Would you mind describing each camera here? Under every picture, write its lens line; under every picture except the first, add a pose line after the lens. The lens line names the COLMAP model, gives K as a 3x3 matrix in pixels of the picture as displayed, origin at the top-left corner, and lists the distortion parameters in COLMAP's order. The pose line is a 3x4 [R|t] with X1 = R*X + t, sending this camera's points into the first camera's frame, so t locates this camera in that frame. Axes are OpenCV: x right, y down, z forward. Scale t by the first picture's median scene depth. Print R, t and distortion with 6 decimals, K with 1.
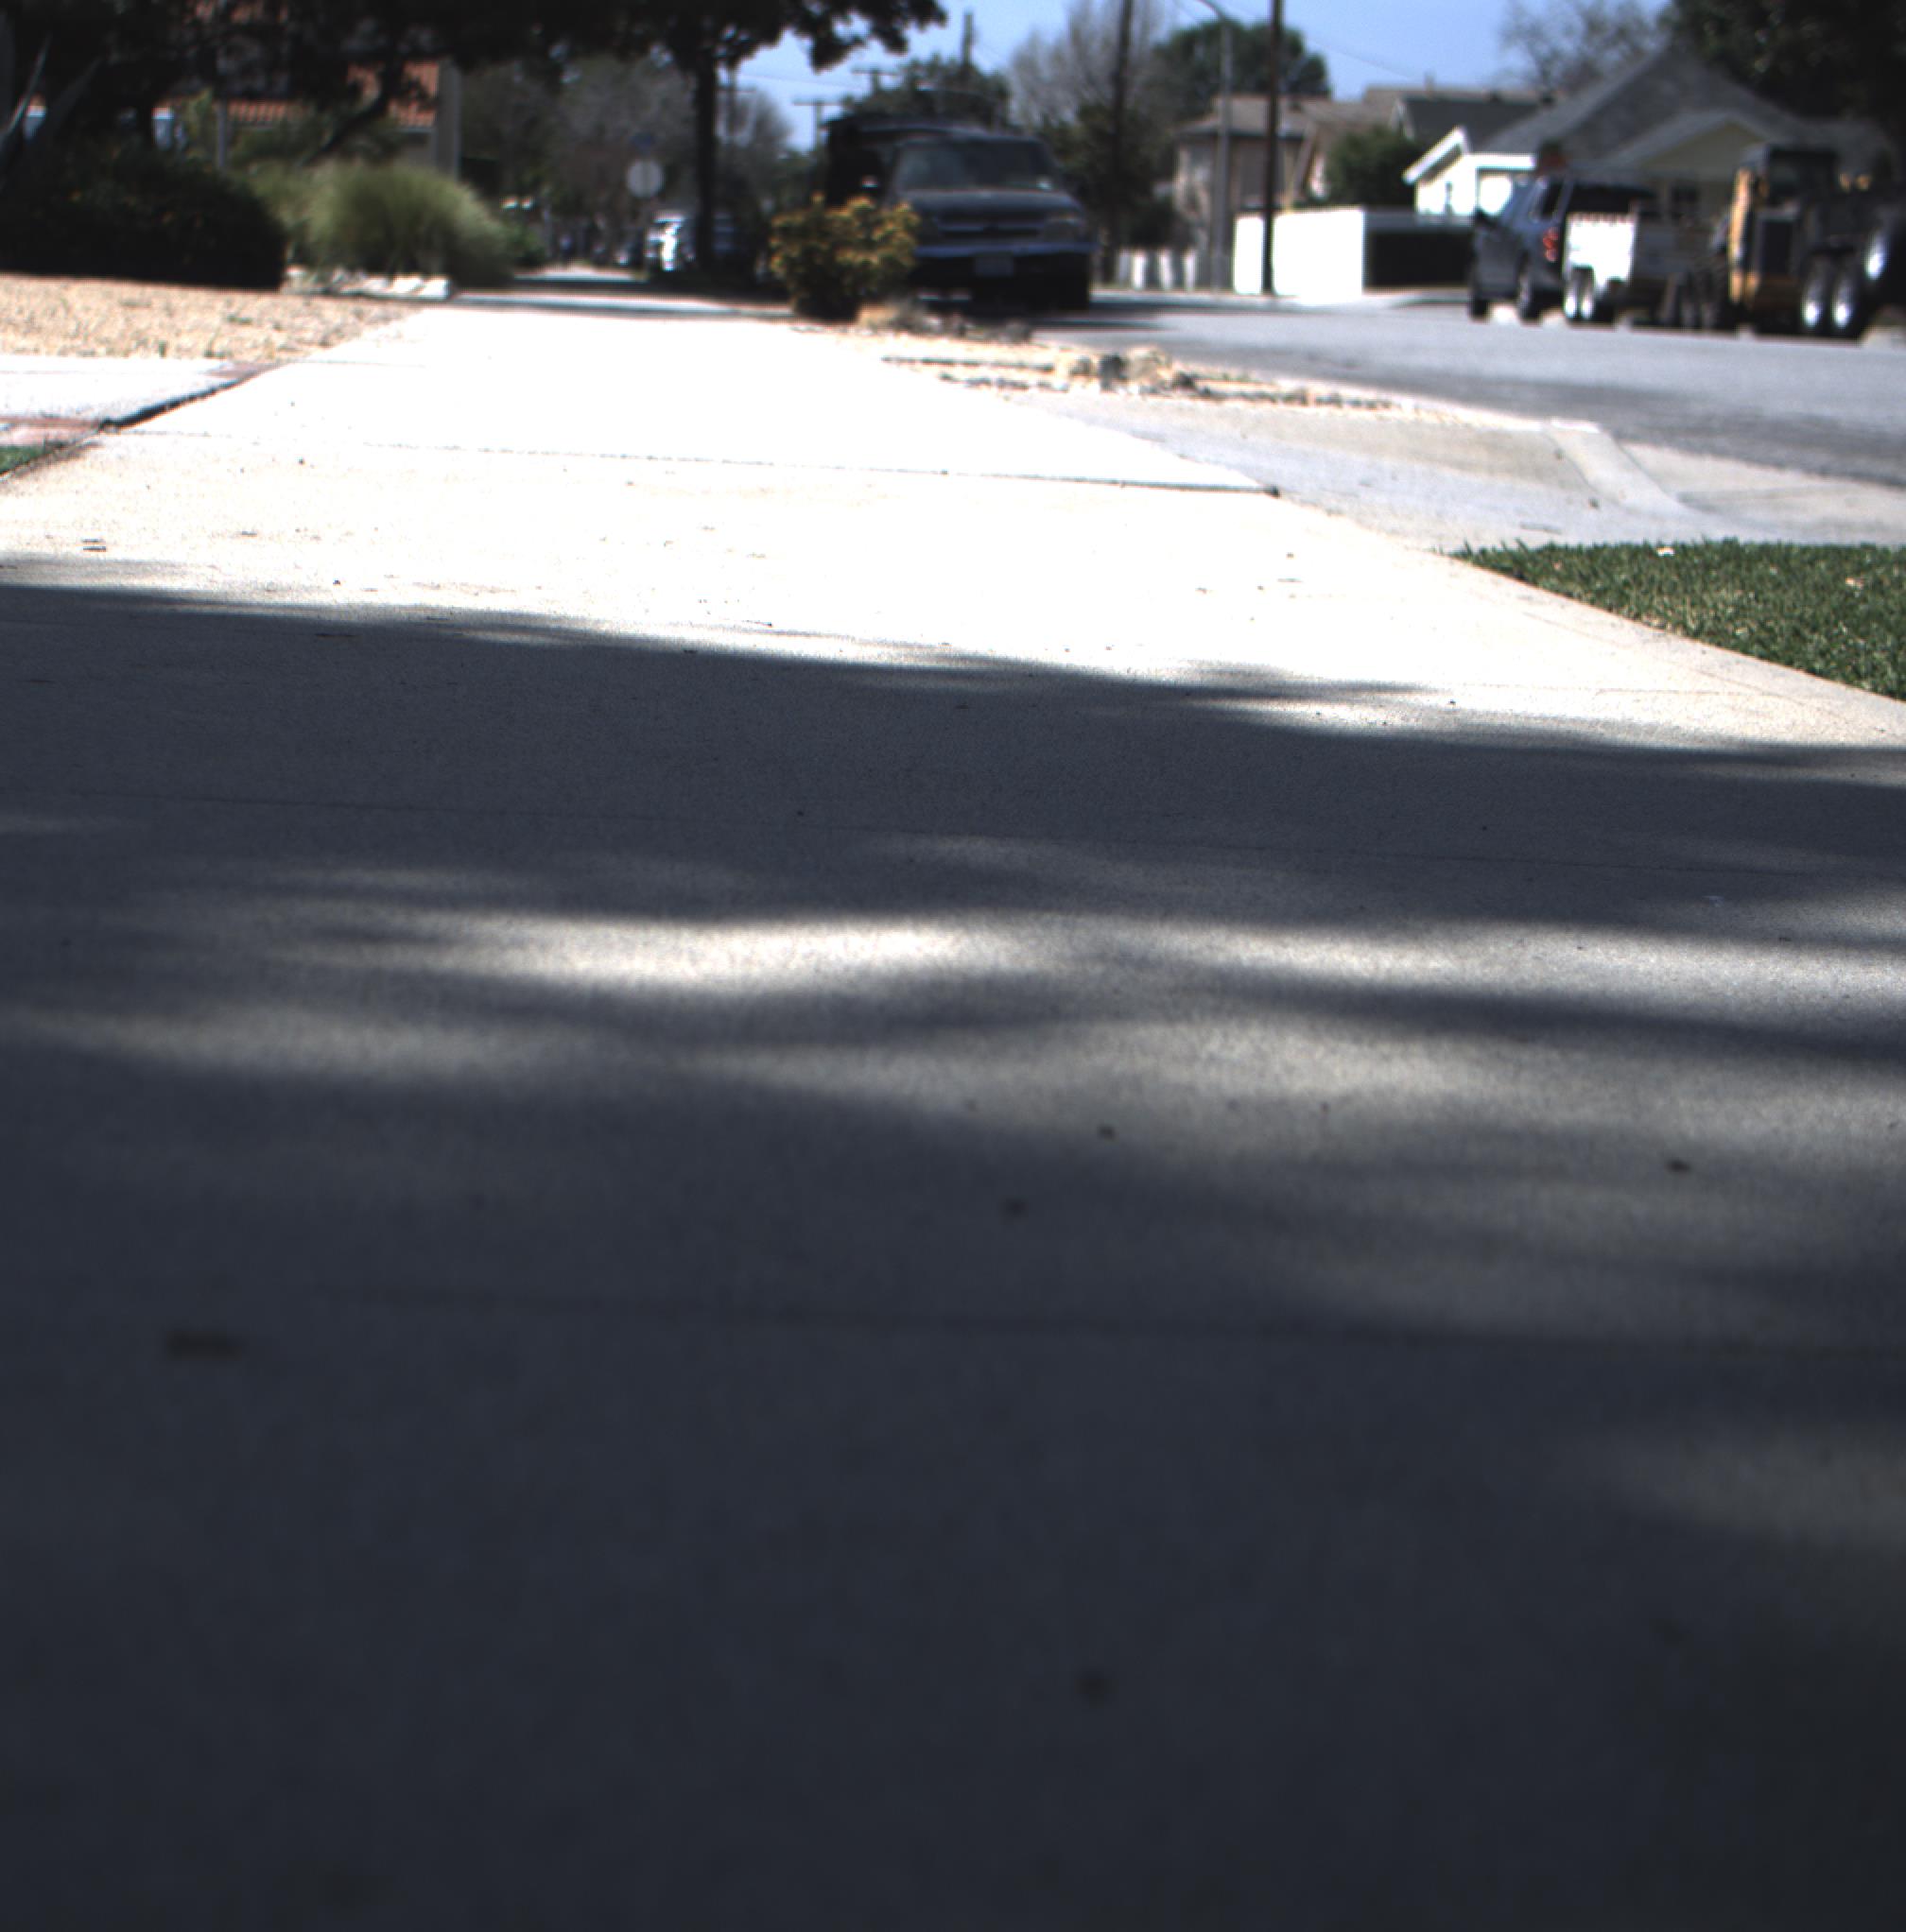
lens RADIAL K [[4167.4, 0, 692.1], [0, 4167.4, 965.4], [0, 0, 1]] dist [-0.189993, 0.687357]
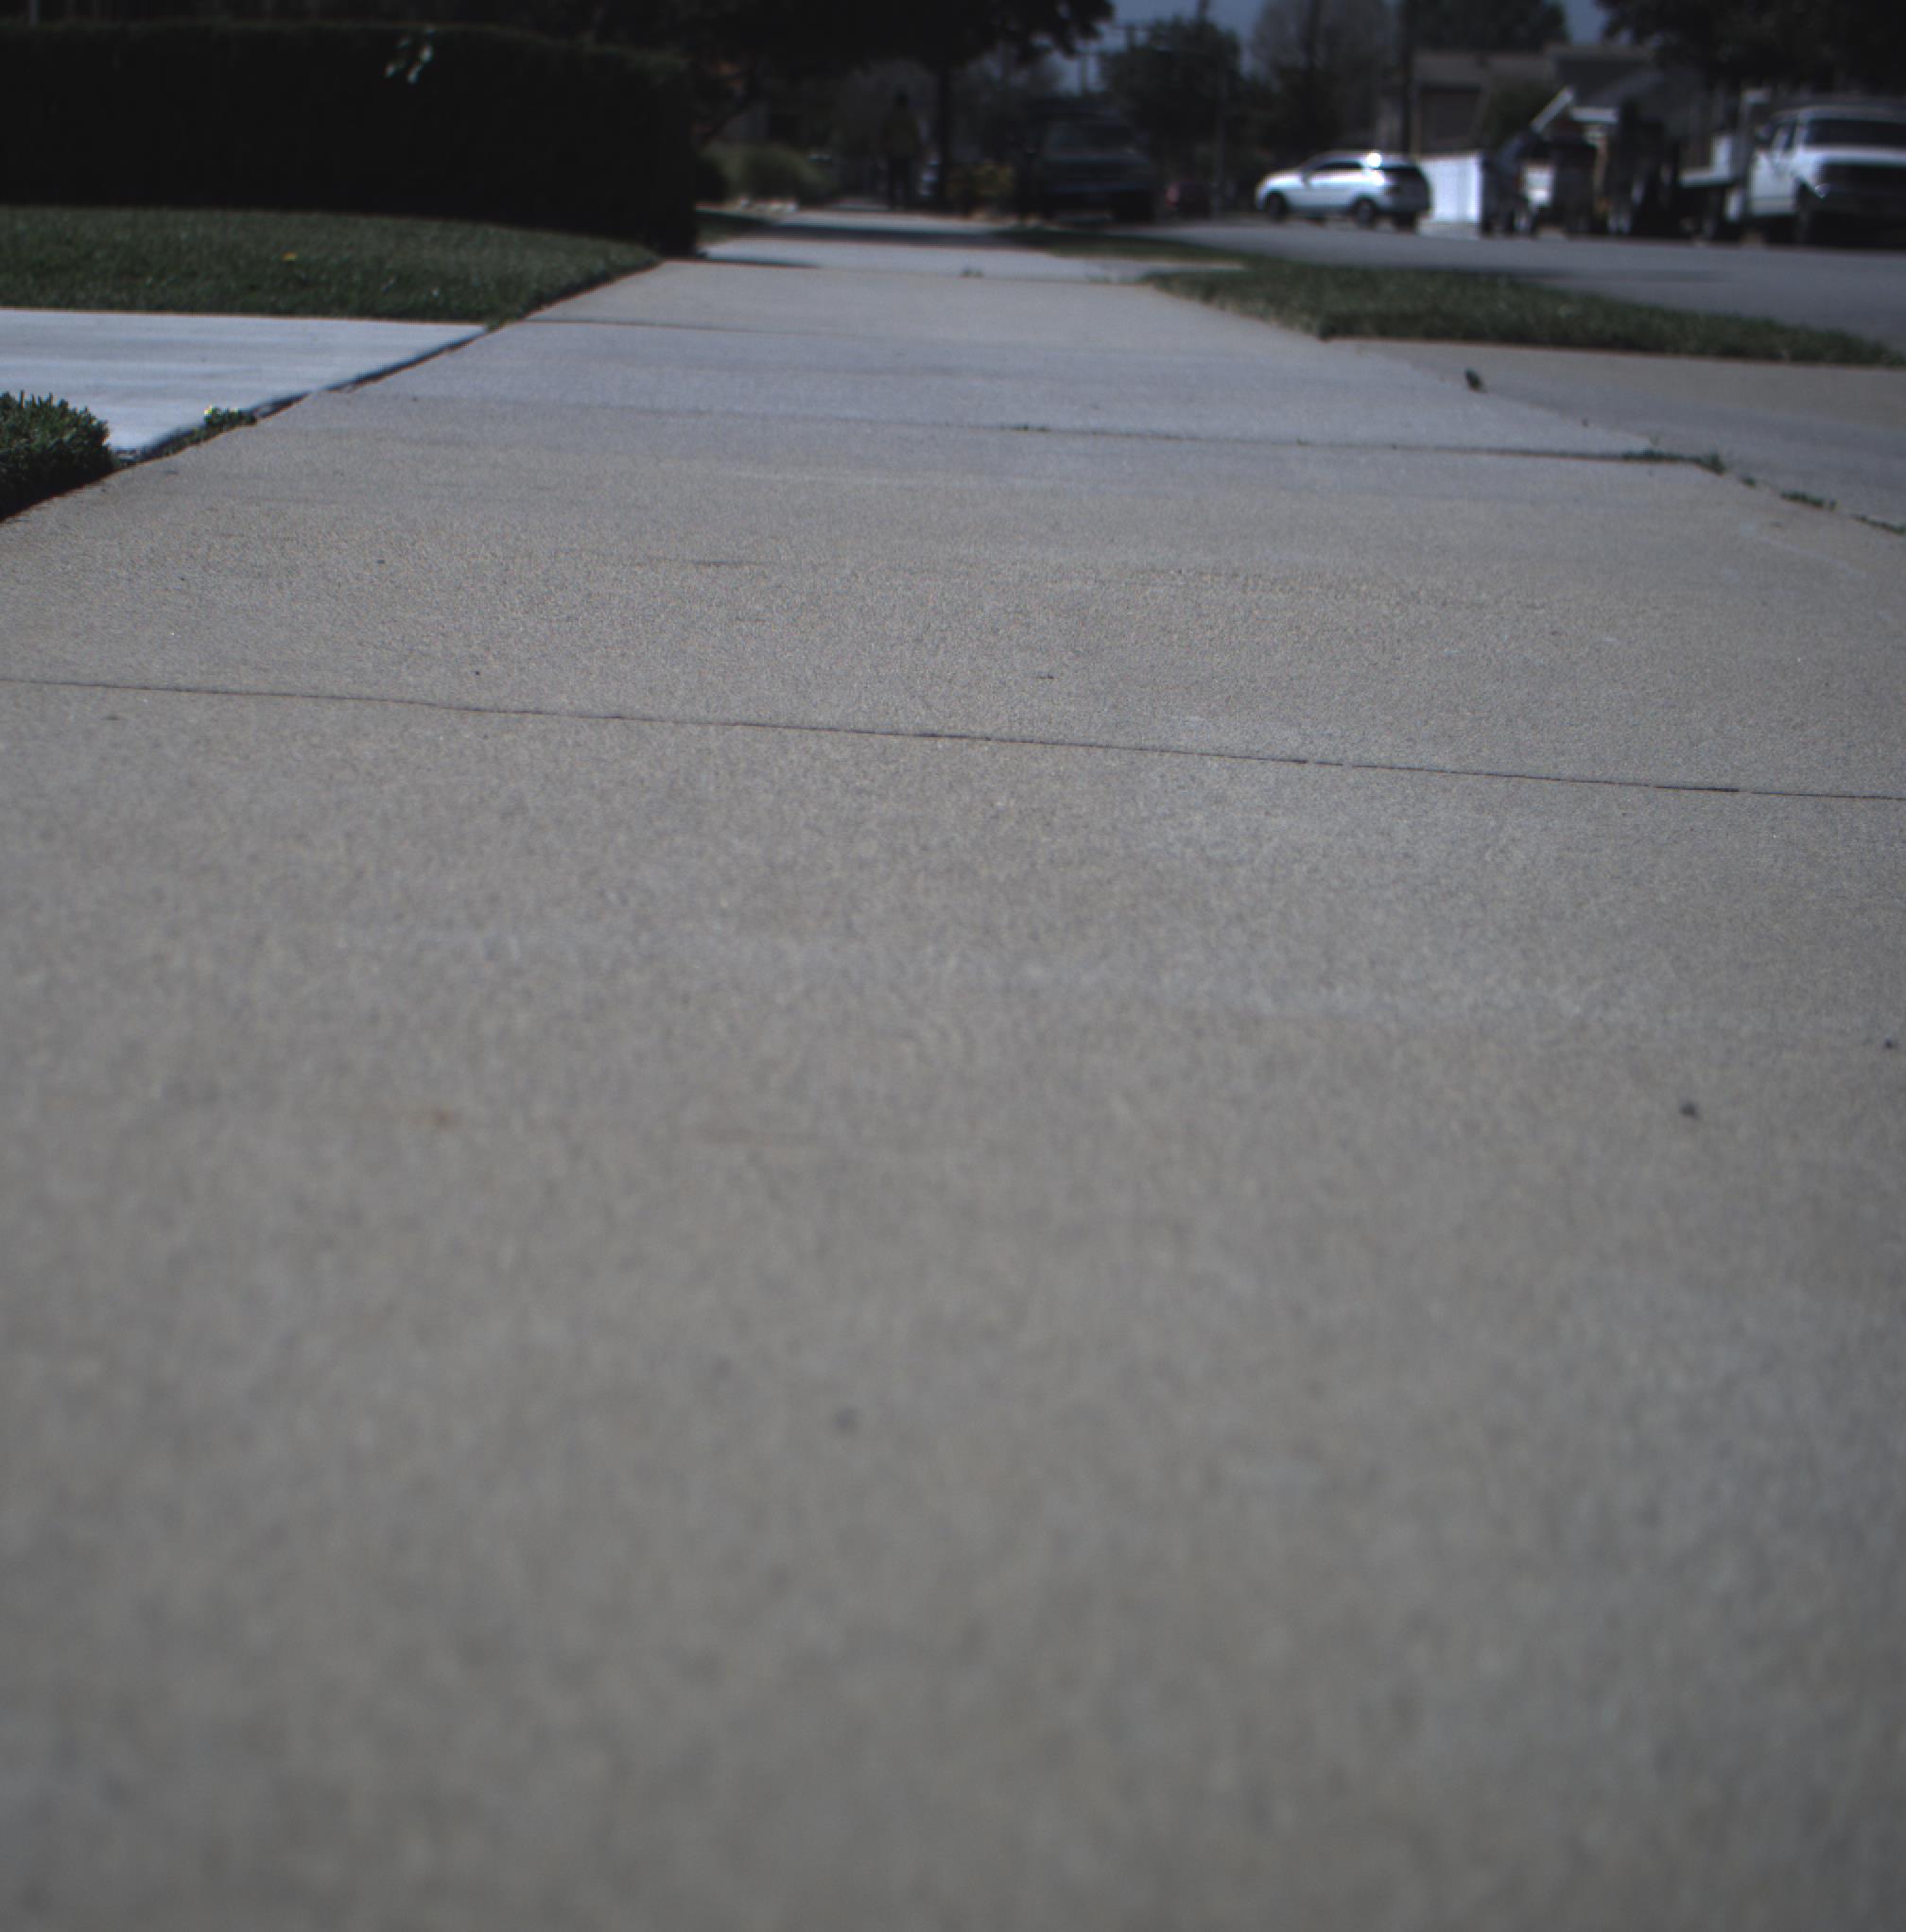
lens RADIAL K [[4167.4, 0, 692.1], [0, 4167.4, 965.4], [0, 0, 1]] dist [-0.189993, 0.687357]
pose [[0.997684, 0.007518, -0.067599, 0.014710], [-0.006529, 0.999868, 0.014849, 0.086299], [0.067702, -0.014373, 0.997602, -0.500708]]
